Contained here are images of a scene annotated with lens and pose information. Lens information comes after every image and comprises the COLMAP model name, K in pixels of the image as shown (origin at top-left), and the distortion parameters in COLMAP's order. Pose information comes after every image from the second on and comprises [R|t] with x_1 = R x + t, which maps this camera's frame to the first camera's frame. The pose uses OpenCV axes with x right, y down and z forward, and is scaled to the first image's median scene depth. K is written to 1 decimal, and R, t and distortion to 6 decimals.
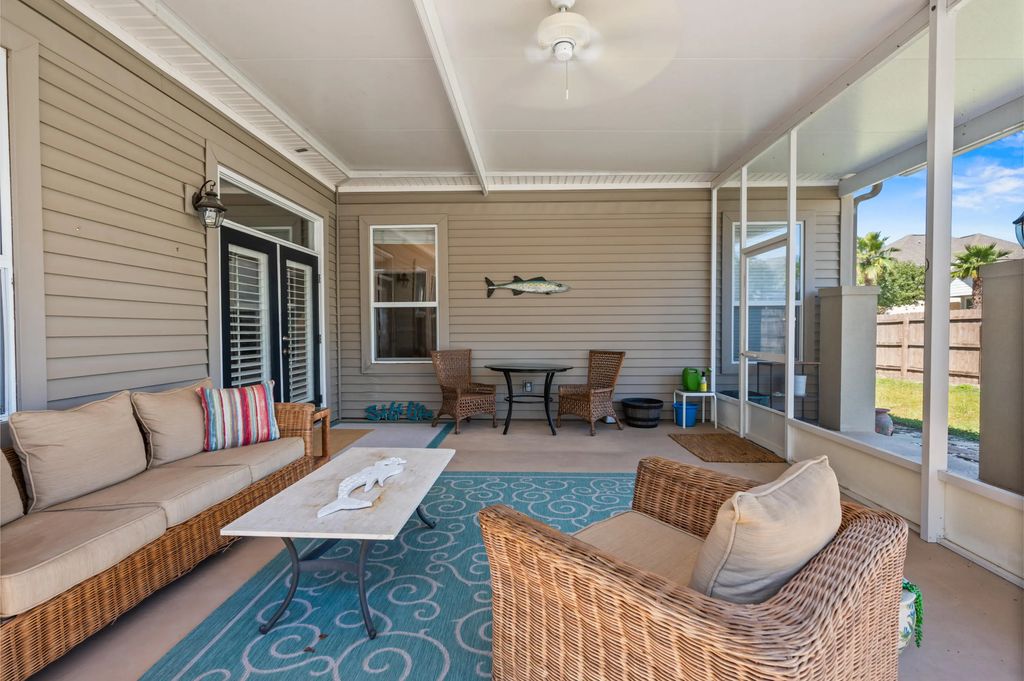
lens RADIAL K [[475.9, 0, 511.3], [0, 475.9, 339.2], [0, 0, 1]] dist [0.000852, 0.002138]
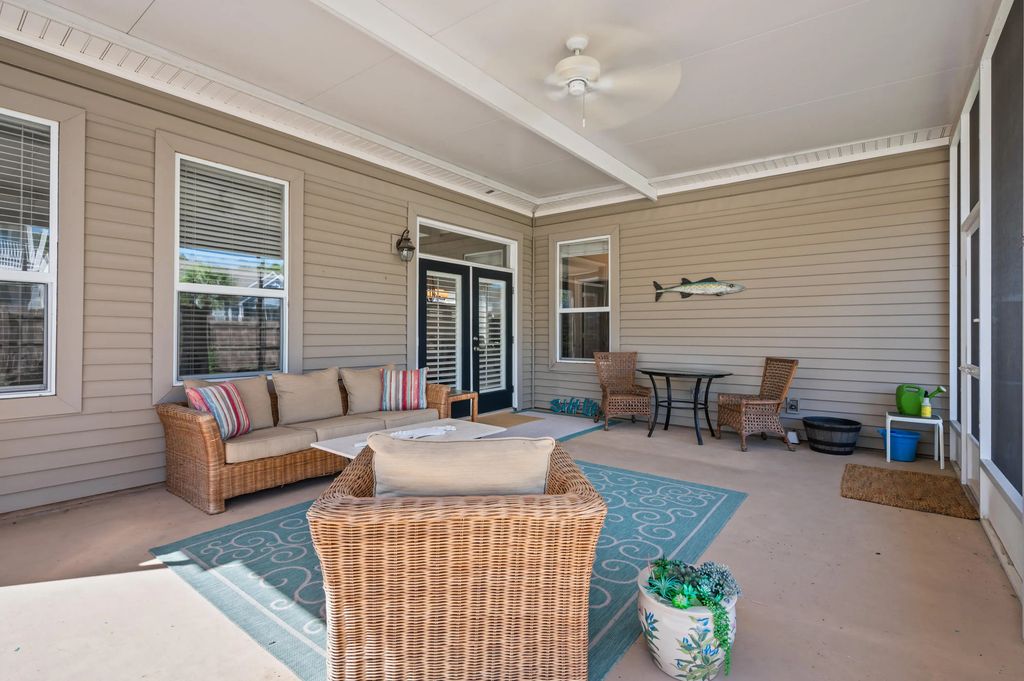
lens RADIAL K [[475.9, 0, 503.2], [0, 475.9, 332.3], [0, 0, 1]] dist [0.000852, 0.002138]
pose [[0.808758, 0.005953, -0.588111, 0.306832], [-0.020195, 0.999640, -0.017654, 0.002559], [0.587794, 0.026155, 0.808588, -0.003472]]
